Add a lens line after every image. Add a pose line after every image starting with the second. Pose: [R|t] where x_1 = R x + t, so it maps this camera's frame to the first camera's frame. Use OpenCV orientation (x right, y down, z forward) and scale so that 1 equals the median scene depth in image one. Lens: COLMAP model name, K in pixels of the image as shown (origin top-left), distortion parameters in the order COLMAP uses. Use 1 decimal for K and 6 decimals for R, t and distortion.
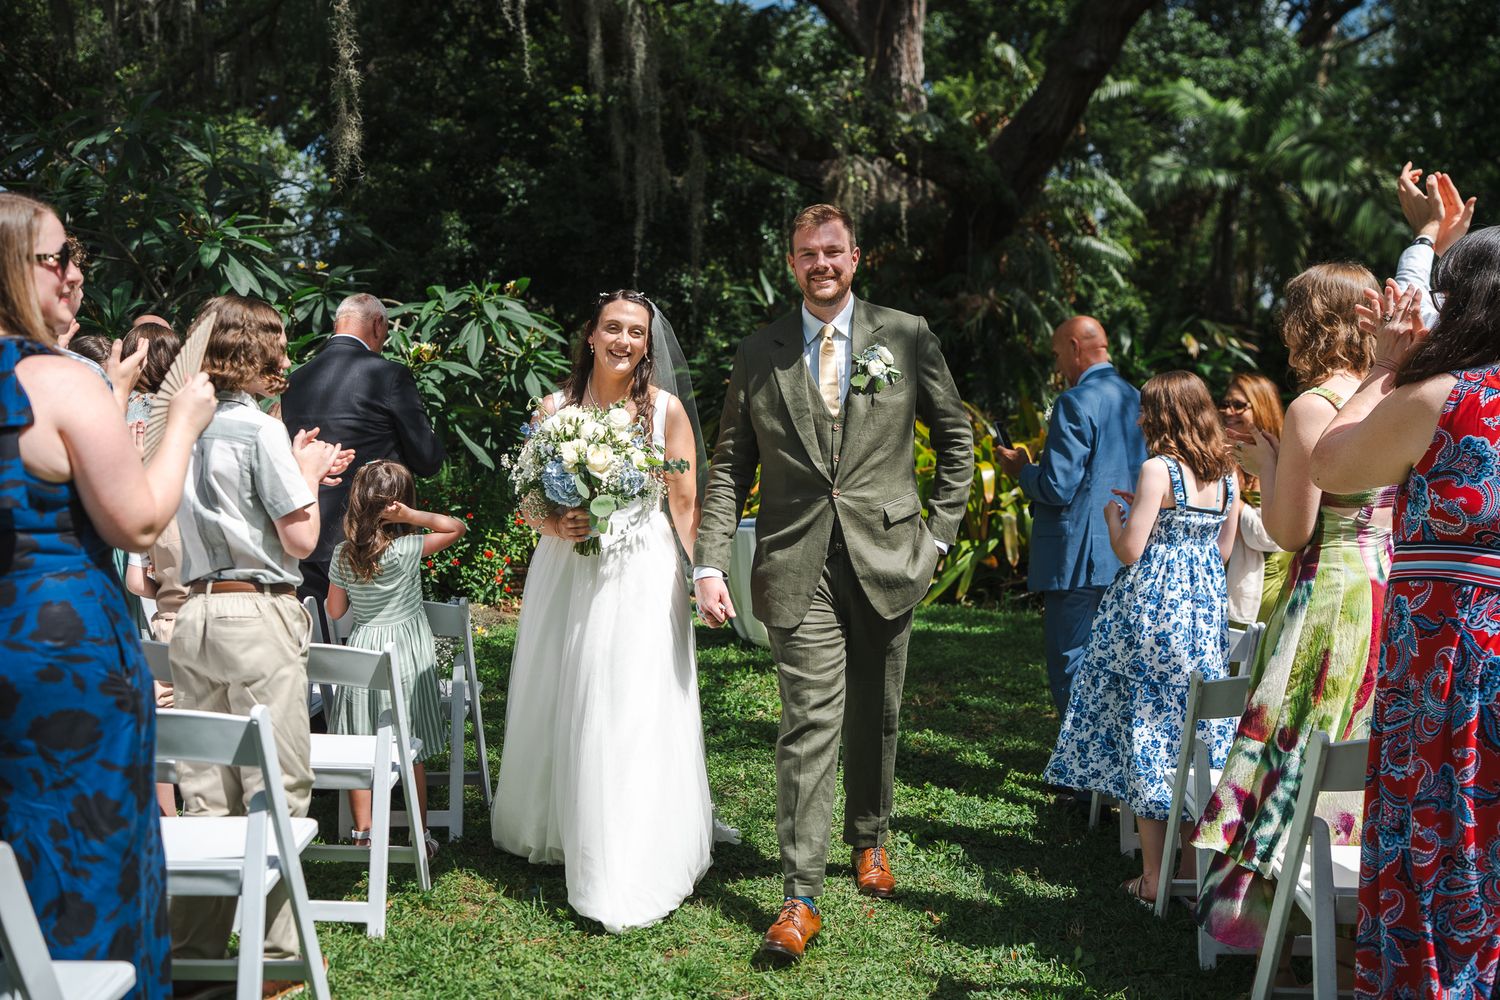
lens RADIAL K [[1535.7, 0, 725.3], [0, 1535.7, 500.6], [0, 0, 1]] dist [-0.005043, 0.001382]
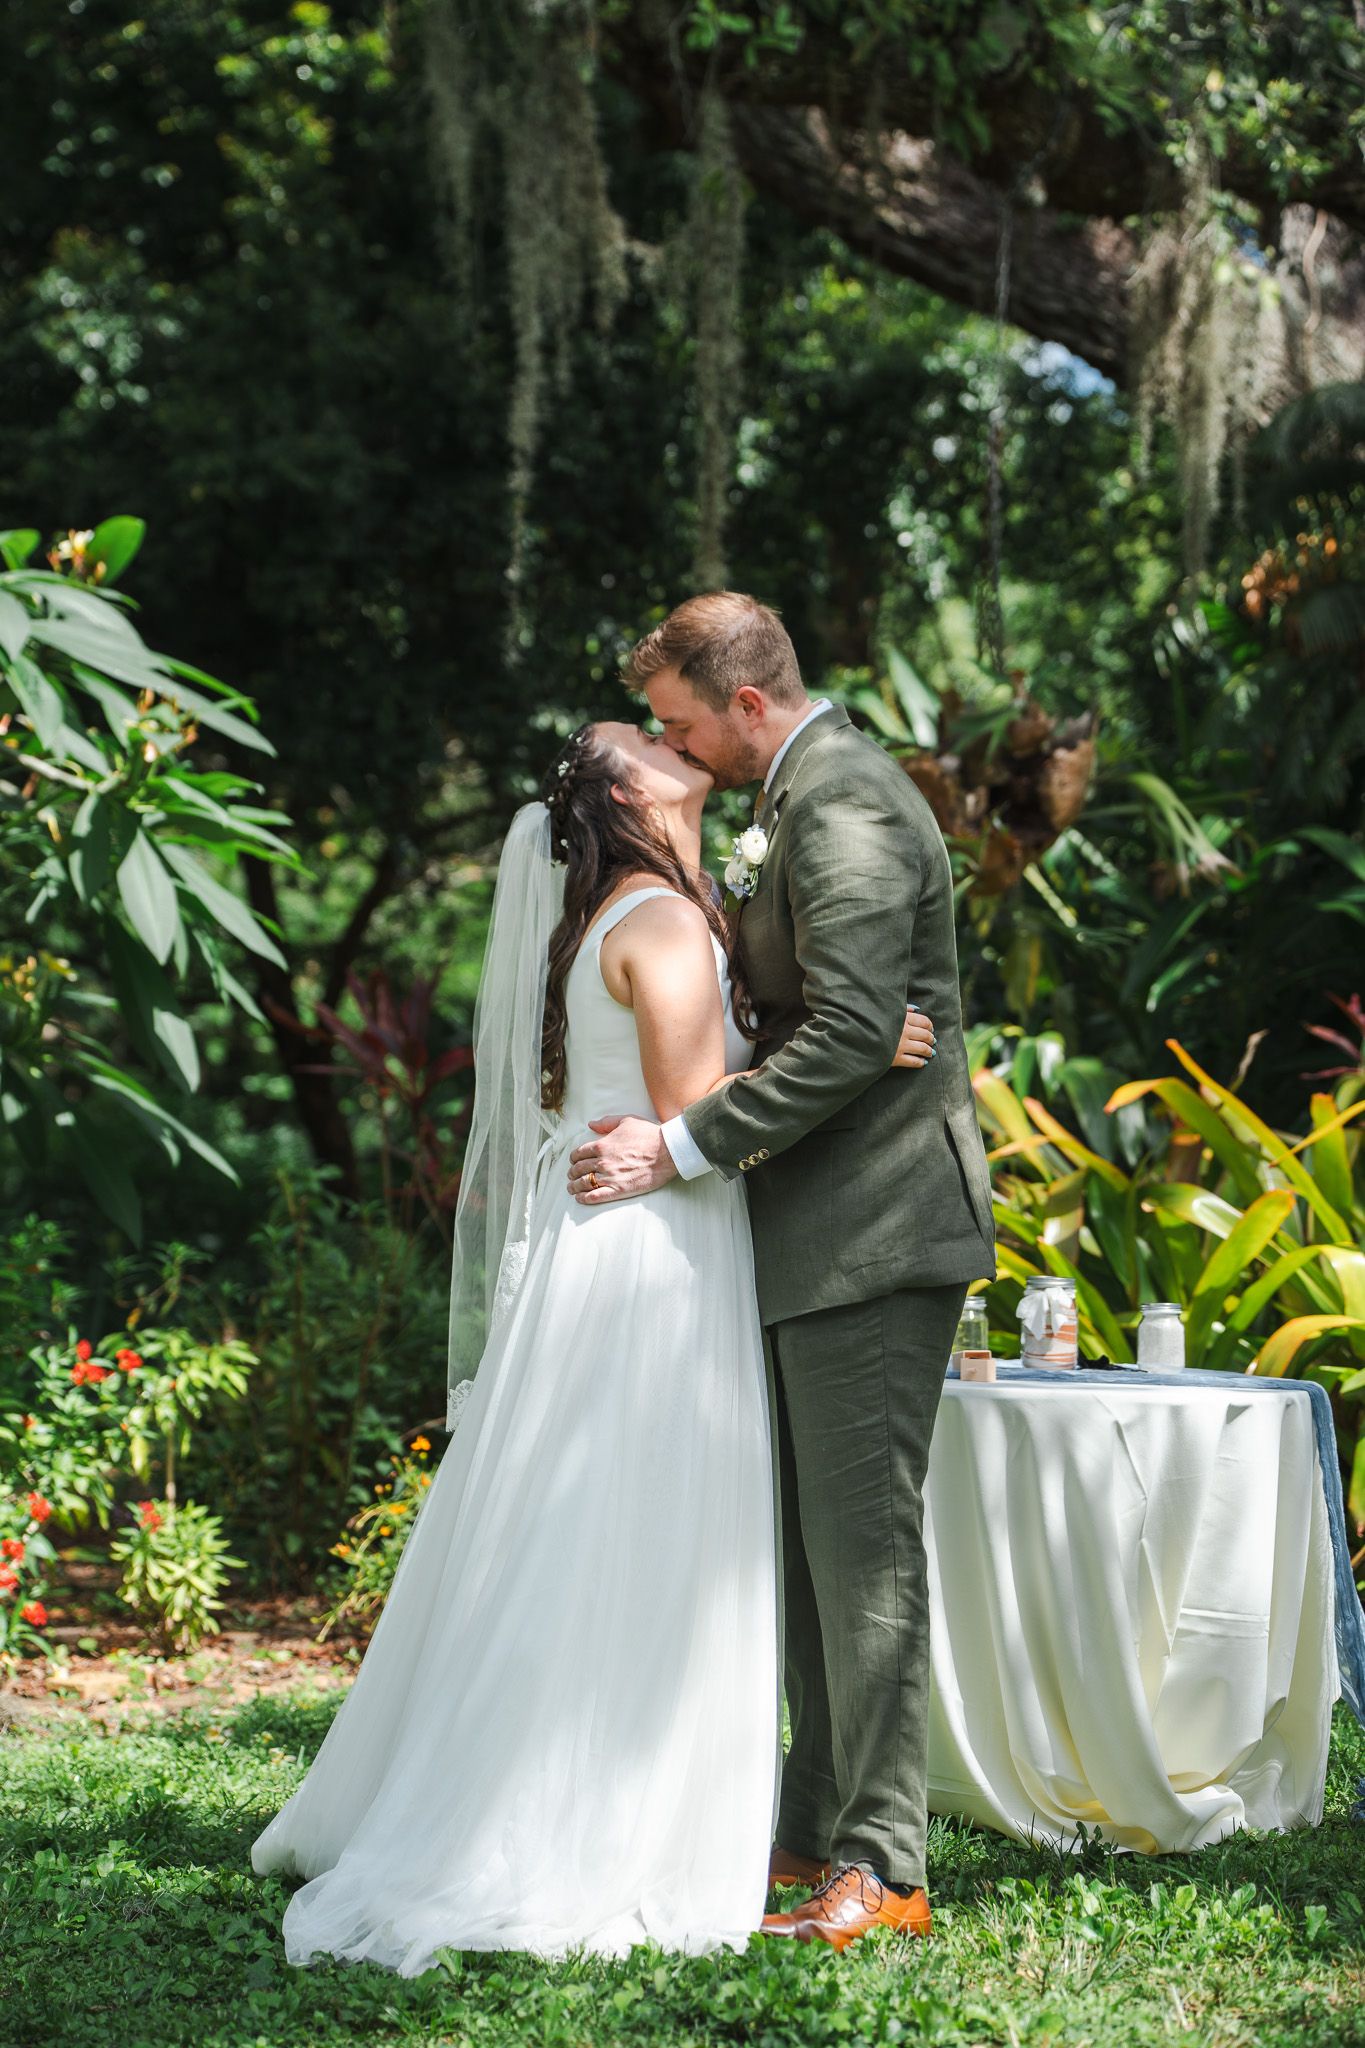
lens RADIAL K [[4602.8, 0, 682.5], [0, 4602.8, 1024.0], [0, 0, 1]] dist [0.692150, 0.014529]
pose [[0.999817, 0.014854, -0.012086, -0.010203], [-0.015878, 0.995848, -0.089631, 0.020596], [0.010704, 0.089807, 0.995902, 0.097778]]
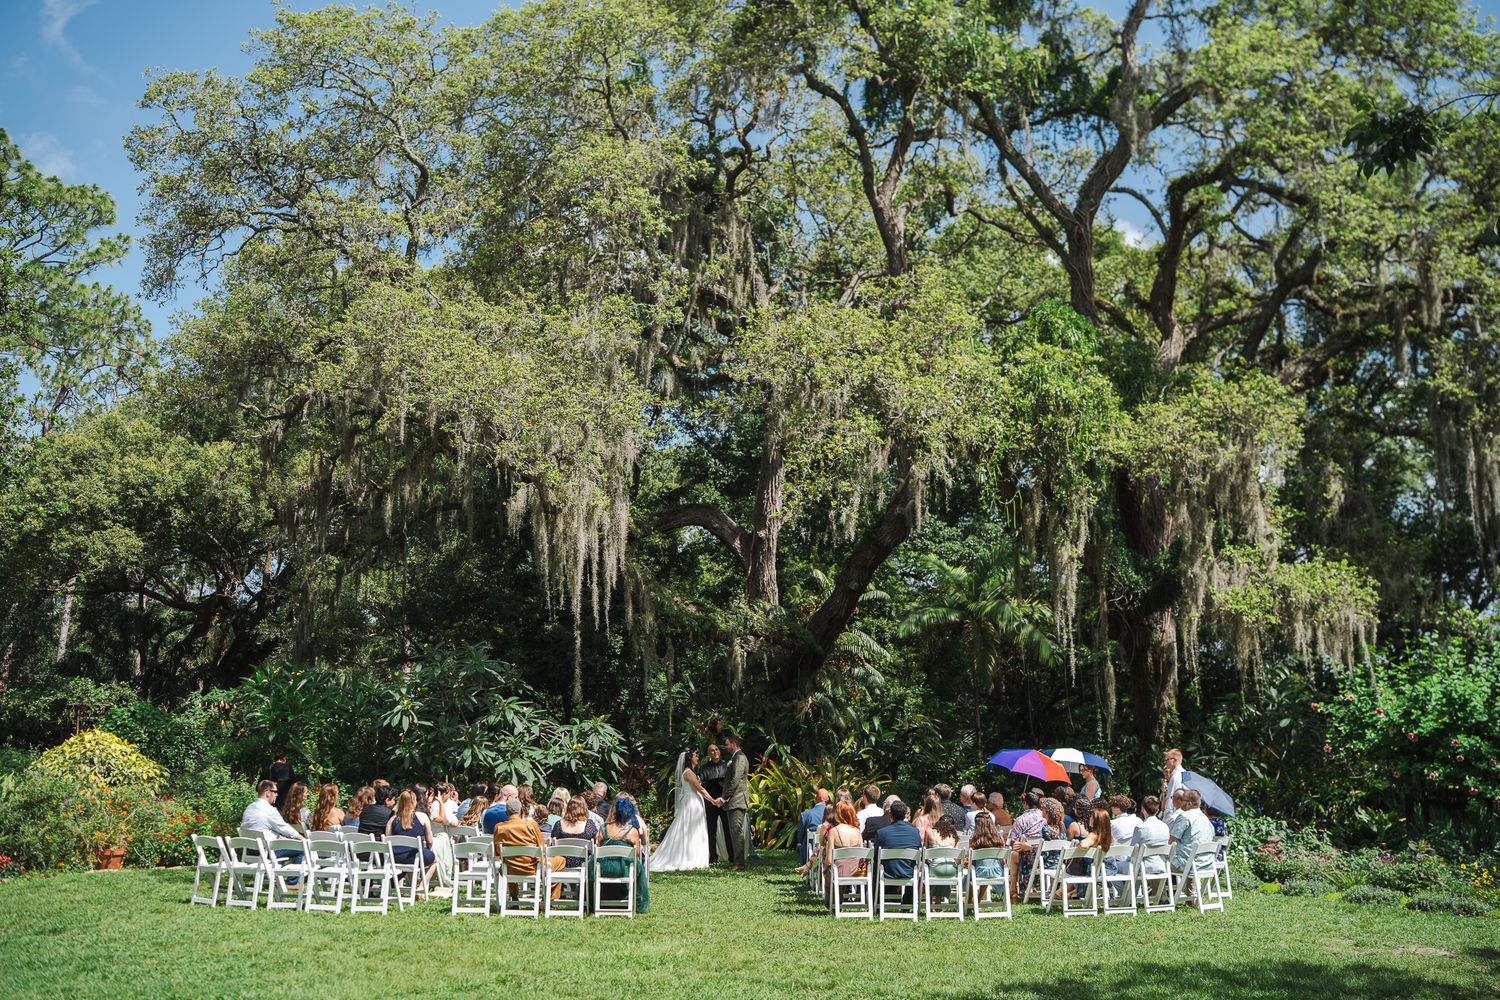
lens RADIAL K [[1535.7, 0, 725.3], [0, 1535.7, 500.6], [0, 0, 1]] dist [-0.005043, 0.001382]
pose [[0.997514, 0.010456, 0.069685, -0.090705], [0.003271, 0.980995, -0.194005, -0.000073], [-0.070389, 0.193750, 0.978522, -1.142859]]
